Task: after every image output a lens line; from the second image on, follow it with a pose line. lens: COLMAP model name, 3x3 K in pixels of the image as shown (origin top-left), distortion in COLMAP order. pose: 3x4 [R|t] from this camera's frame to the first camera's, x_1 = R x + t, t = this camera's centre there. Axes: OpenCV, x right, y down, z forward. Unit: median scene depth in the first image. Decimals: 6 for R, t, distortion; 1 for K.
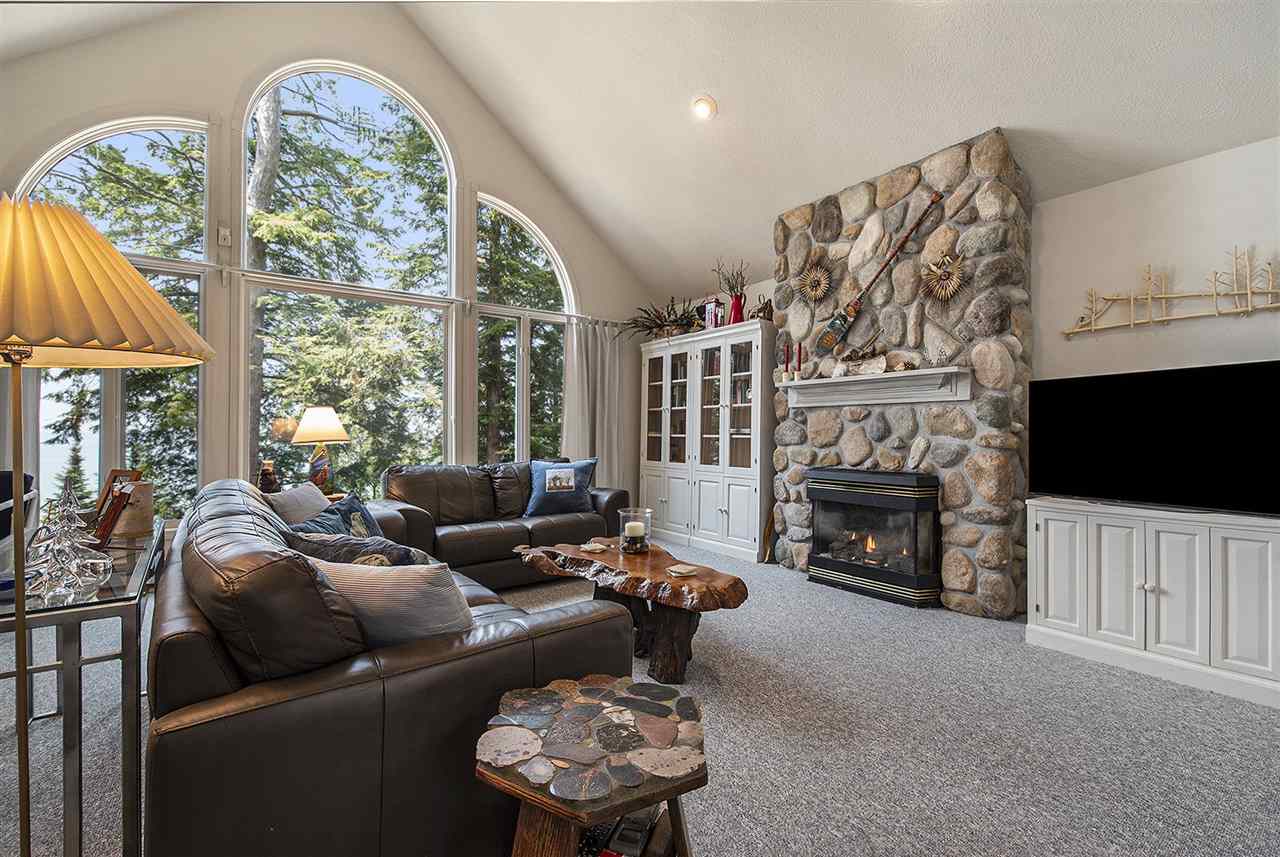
lens RADIAL K [[559.1, 0, 640.0], [0, 559.1, 428.5], [0, 0, 1]] dist [-0.016203, -0.013152]
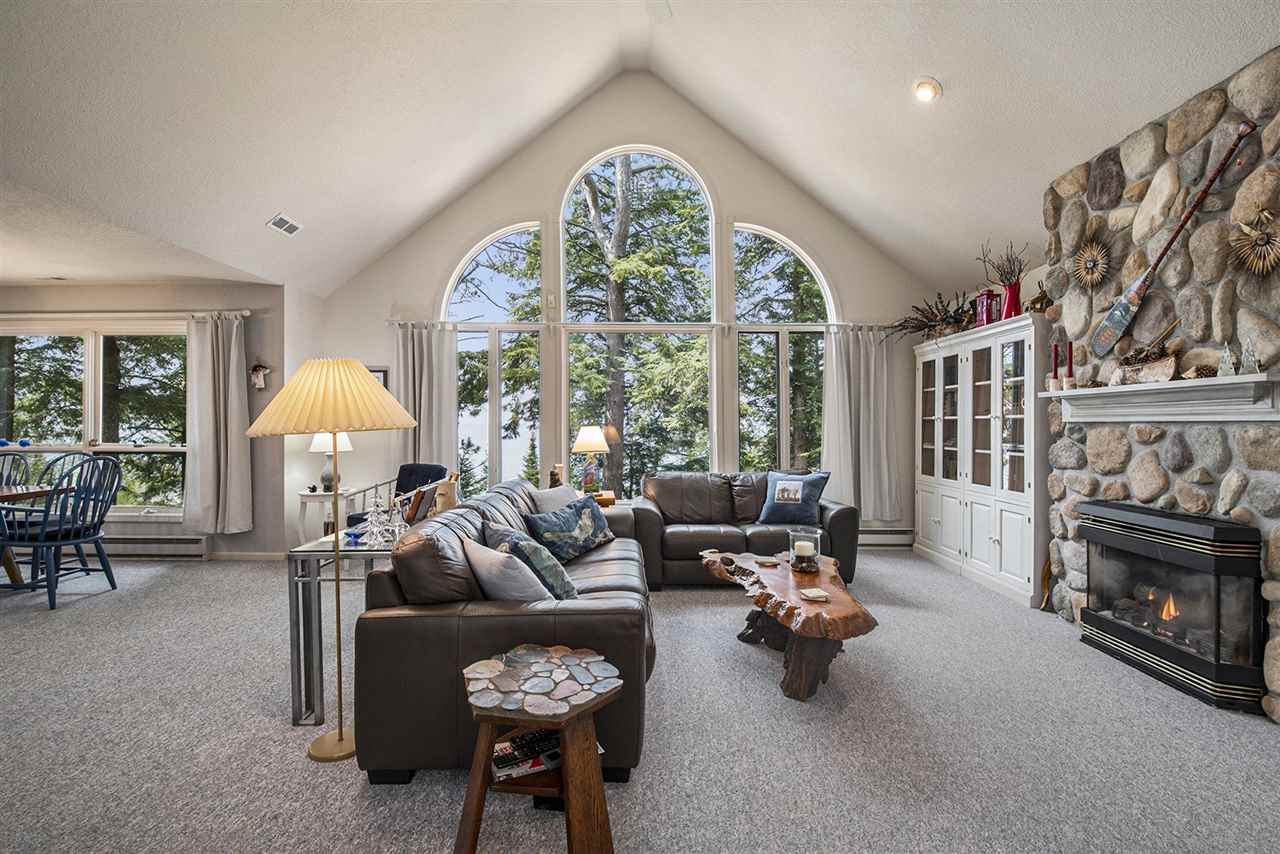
lens RADIAL K [[572.6, 0, 640.0], [0, 572.6, 427.0], [0, 0, 1]] dist [-0.003123, -0.015540]
pose [[0.791819, 0.005172, -0.610734, 0.307400], [0.003398, 0.999911, 0.012874, -0.046318], [0.610747, -0.012269, 0.791731, -0.016985]]
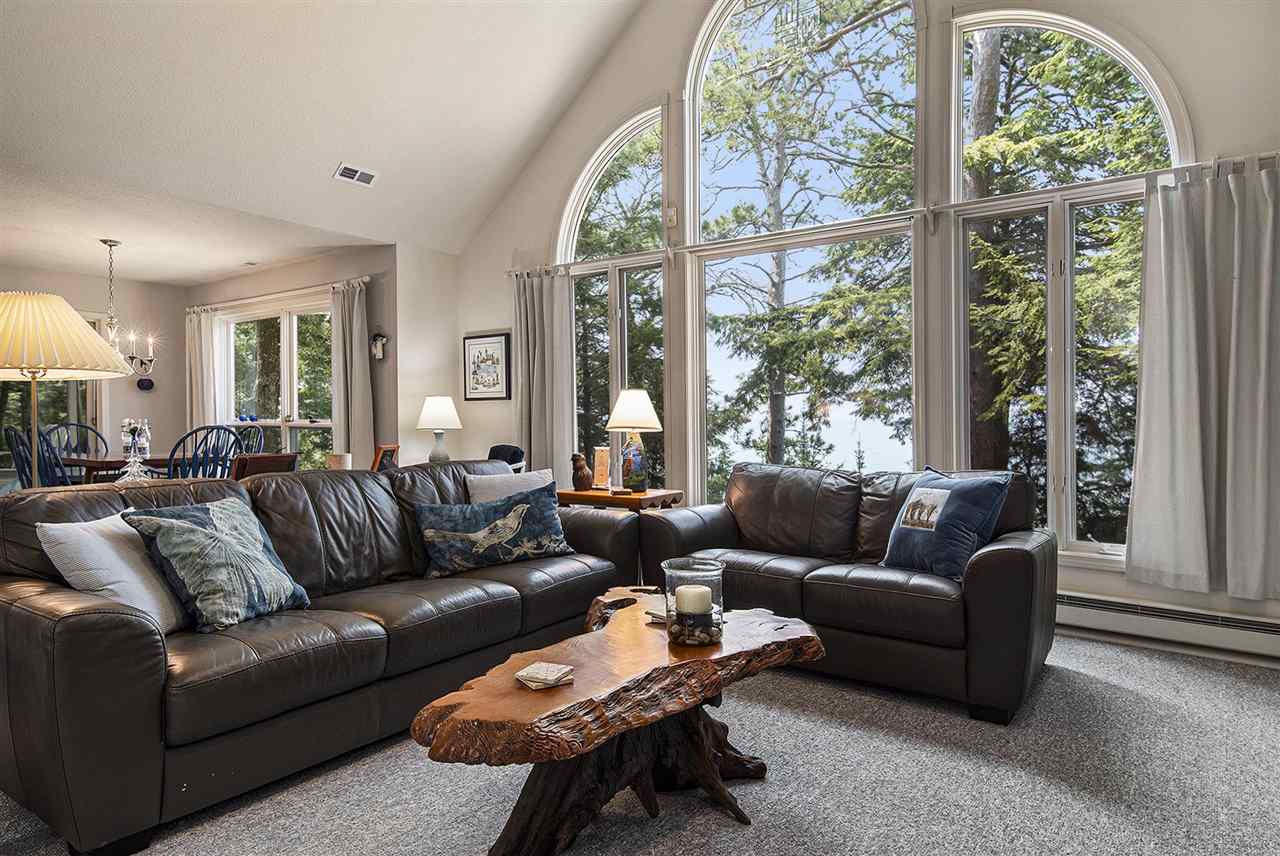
lens RADIAL K [[753.8, 0, 640.0], [0, 753.8, 428.0], [0, 0, 1]] dist [0.001213, 0.000190]
pose [[0.264234, 0.011771, -0.964387, 0.507375], [0.003306, 0.999909, 0.013110, 0.005113], [0.964453, -0.006652, 0.264171, 0.581368]]
